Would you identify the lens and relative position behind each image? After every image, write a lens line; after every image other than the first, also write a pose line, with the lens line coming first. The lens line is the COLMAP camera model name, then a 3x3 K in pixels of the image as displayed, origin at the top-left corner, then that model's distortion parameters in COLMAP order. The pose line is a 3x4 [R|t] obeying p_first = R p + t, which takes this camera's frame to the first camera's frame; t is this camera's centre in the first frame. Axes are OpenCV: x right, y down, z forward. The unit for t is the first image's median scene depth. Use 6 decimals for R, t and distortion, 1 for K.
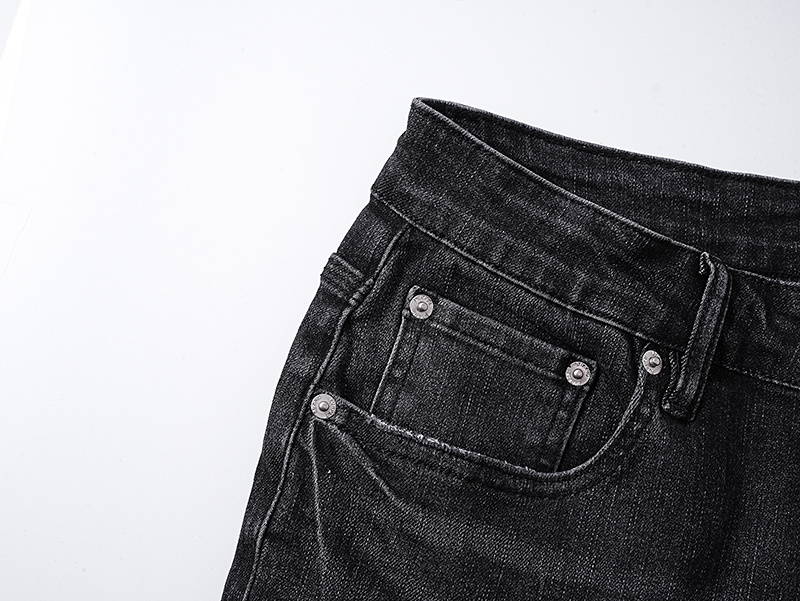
lens RADIAL K [[1030.6, 0, 400.0], [0, 1030.6, 300.5], [0, 0, 1]] dist [0.022434, -0.014704]
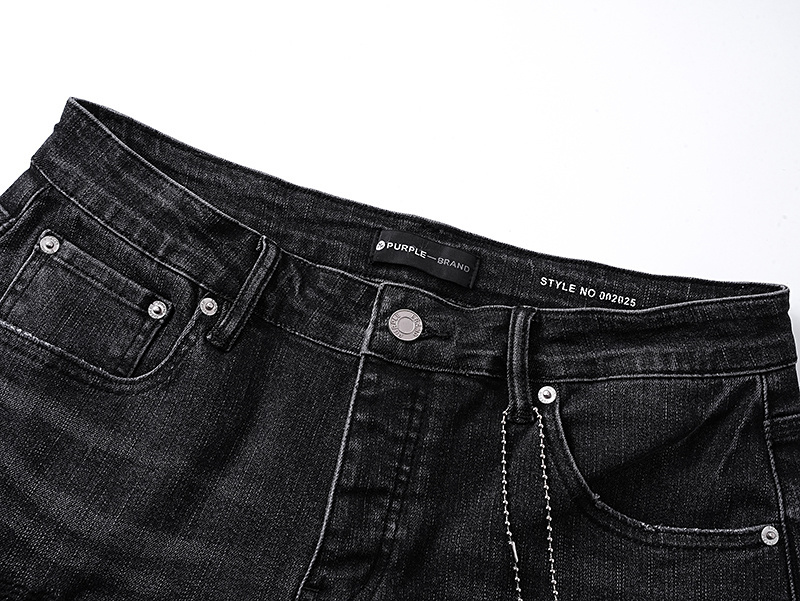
lens RADIAL K [[1030.6, 0, 400.0], [0, 1030.6, 300.5], [0, 0, 1]] dist [0.022434, -0.014704]
pose [[0.989729, 0.139868, 0.029560, 0.452387], [-0.134892, 0.982179, -0.130879, 0.196050], [-0.047338, 0.125547, 0.990958, -0.364403]]
